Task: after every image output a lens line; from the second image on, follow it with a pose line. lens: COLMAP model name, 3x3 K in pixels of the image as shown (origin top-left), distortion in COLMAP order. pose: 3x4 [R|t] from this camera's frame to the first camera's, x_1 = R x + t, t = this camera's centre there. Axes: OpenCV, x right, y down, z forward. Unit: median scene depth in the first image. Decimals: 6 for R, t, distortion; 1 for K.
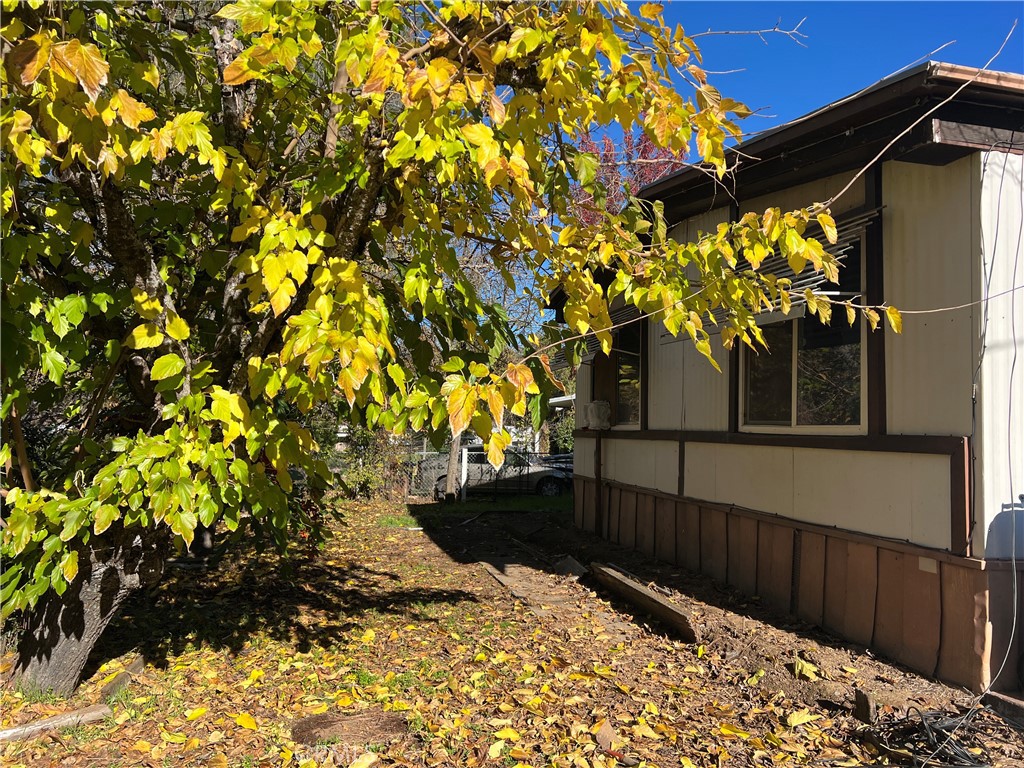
lens RADIAL K [[774.4, 0, 512.1], [0, 774.4, 383.2], [0, 0, 1]] dist [0.004091, -0.006027]
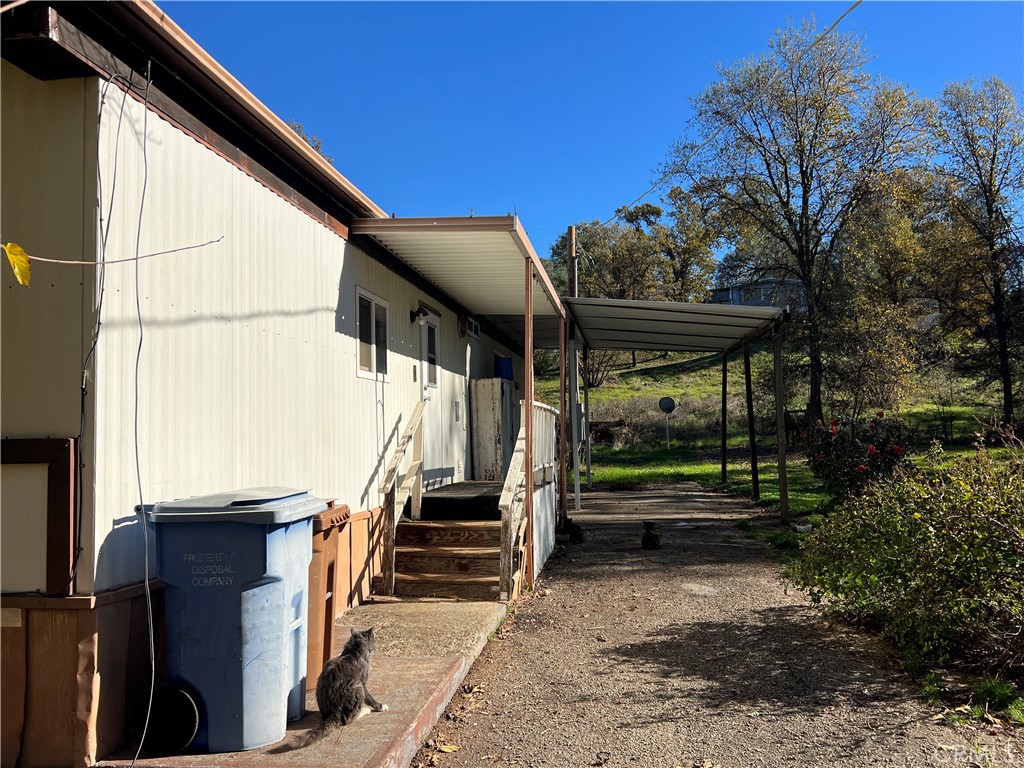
lens RADIAL K [[774.4, 0, 513.8], [0, 774.4, 380.6], [0, 0, 1]] dist [0.004091, -0.006027]
pose [[0.358657, 0.025789, 0.933113, 0.025292], [-0.023355, 0.999553, -0.018649, 0.016016], [-0.933177, -0.015105, 0.359099, 0.318596]]
